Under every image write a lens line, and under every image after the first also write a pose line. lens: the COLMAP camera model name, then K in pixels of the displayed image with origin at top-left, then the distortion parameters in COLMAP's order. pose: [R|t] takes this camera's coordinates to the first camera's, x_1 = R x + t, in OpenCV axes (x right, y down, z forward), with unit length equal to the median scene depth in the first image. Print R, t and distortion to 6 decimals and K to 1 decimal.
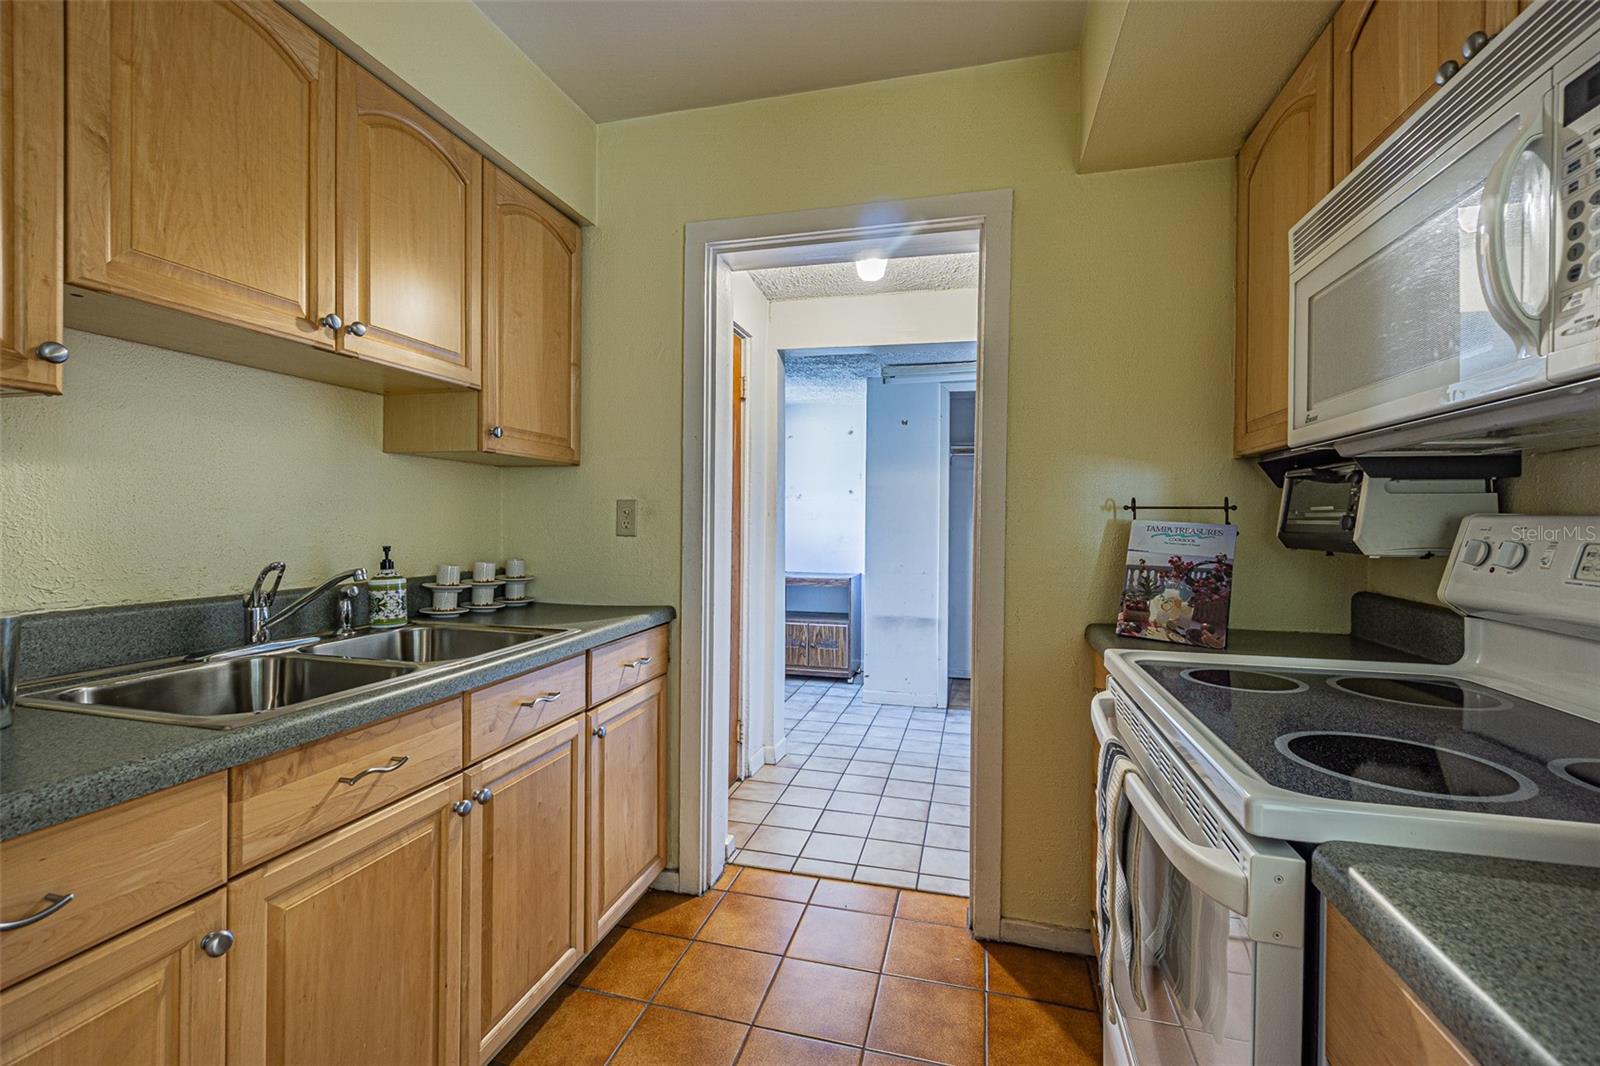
lens RADIAL K [[711.5, 0, 795.3], [0, 711.5, 523.3], [0, 0, 1]] dist [-0.003166, 0.001457]
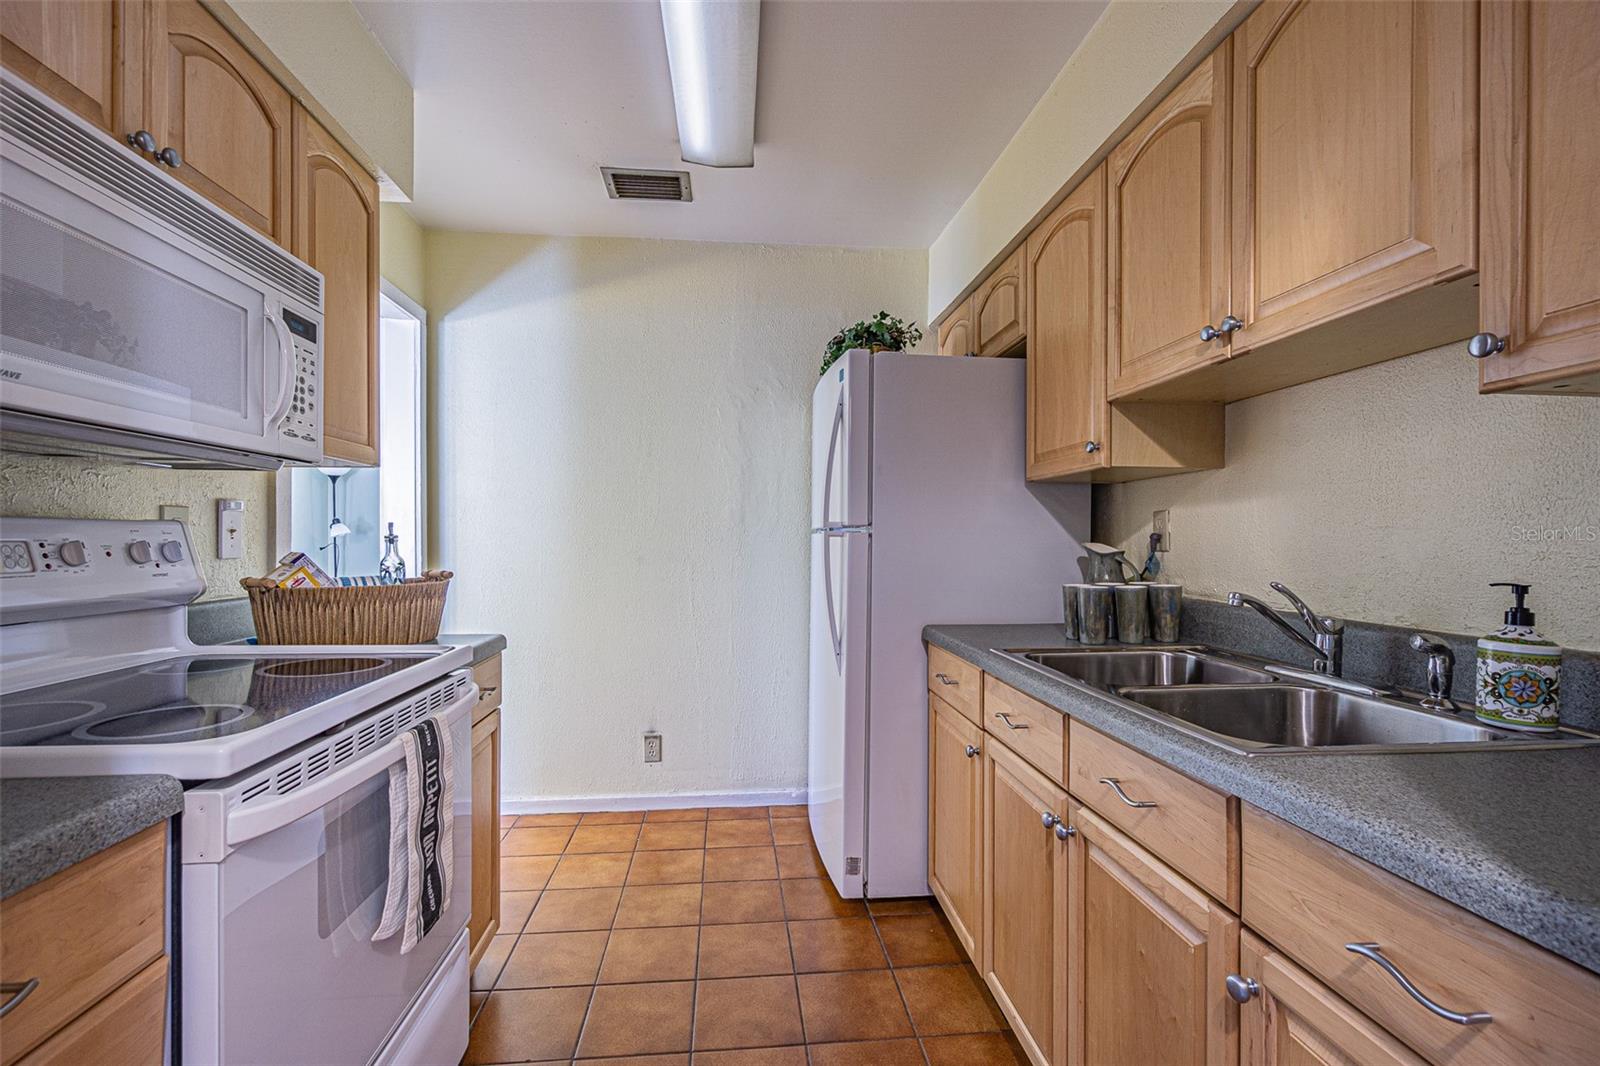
lens RADIAL K [[711.5, 0, 797.4], [0, 711.5, 539.2], [0, 0, 1]] dist [-0.003166, 0.001457]
pose [[-0.938922, -0.007508, -0.344048, 0.170986], [-0.010130, 0.999932, 0.005822, -0.002302], [0.343981, 0.008952, -0.938934, 1.366670]]
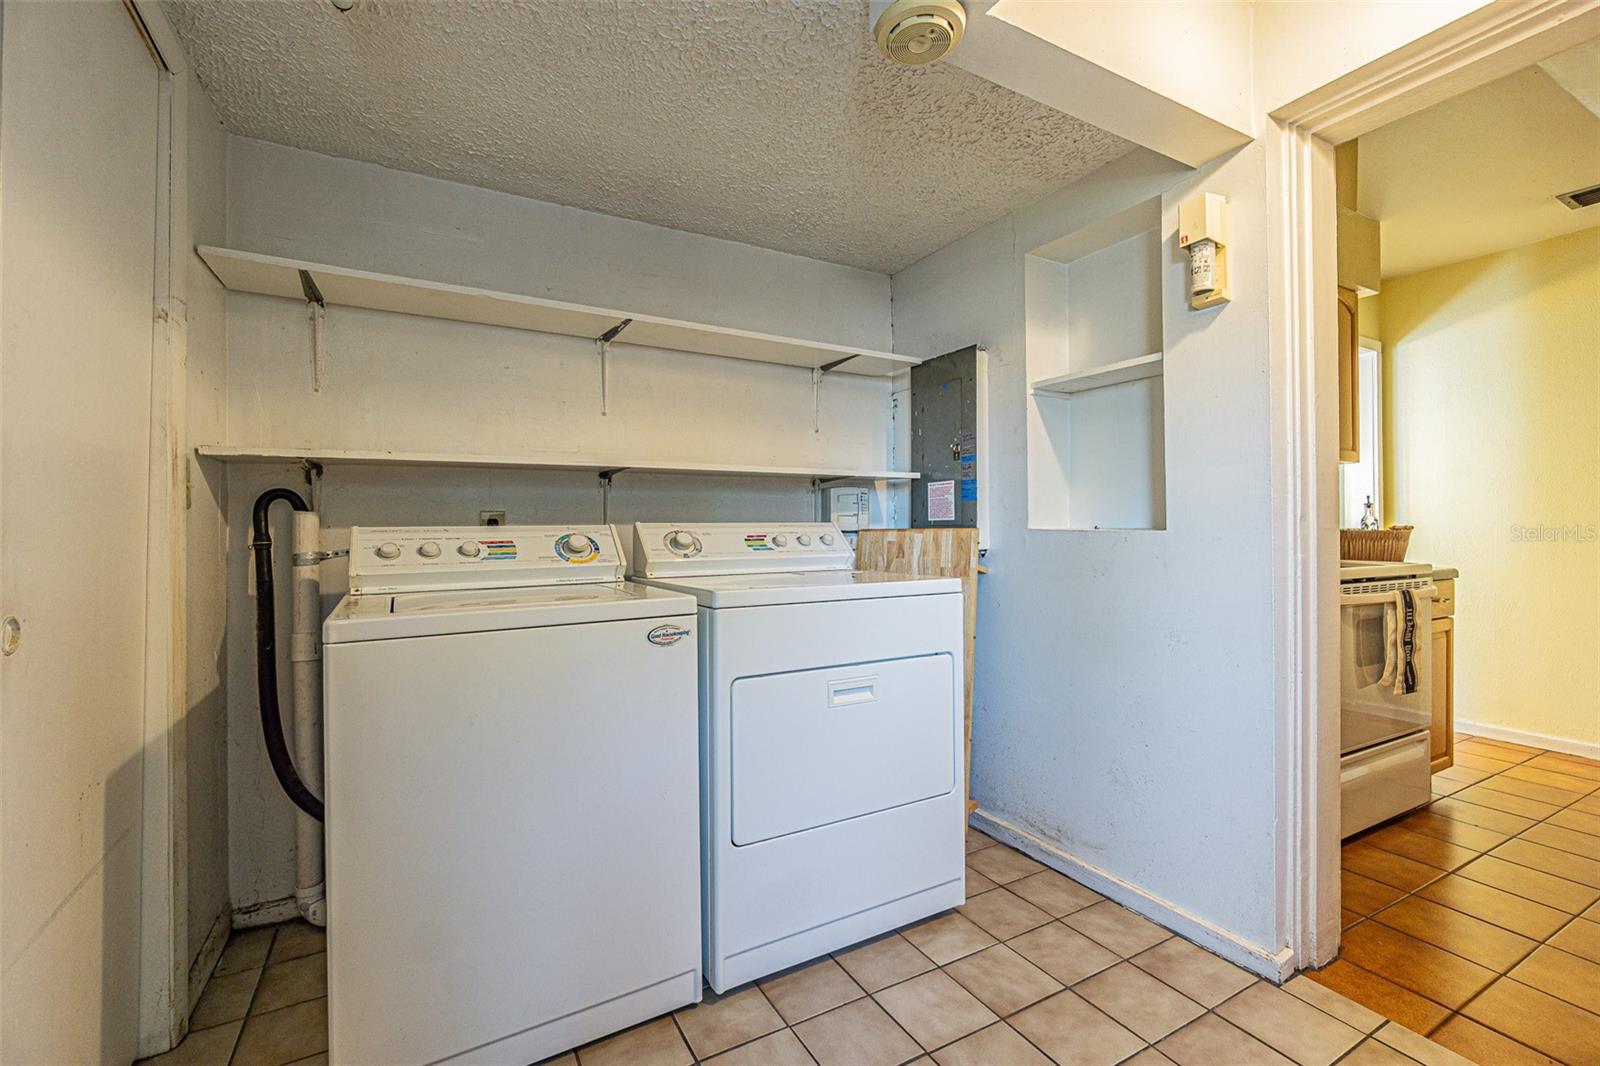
lens RADIAL K [[711.5, 0, 770.5], [0, 711.5, 535.2], [0, 0, 1]] dist [-0.003166, 0.001457]
pose [[-0.690142, -0.004452, 0.723660, 0.135578], [0.008805, 0.999855, 0.014548, 0.032230], [-0.723620, 0.016412, -0.690003, 2.177524]]
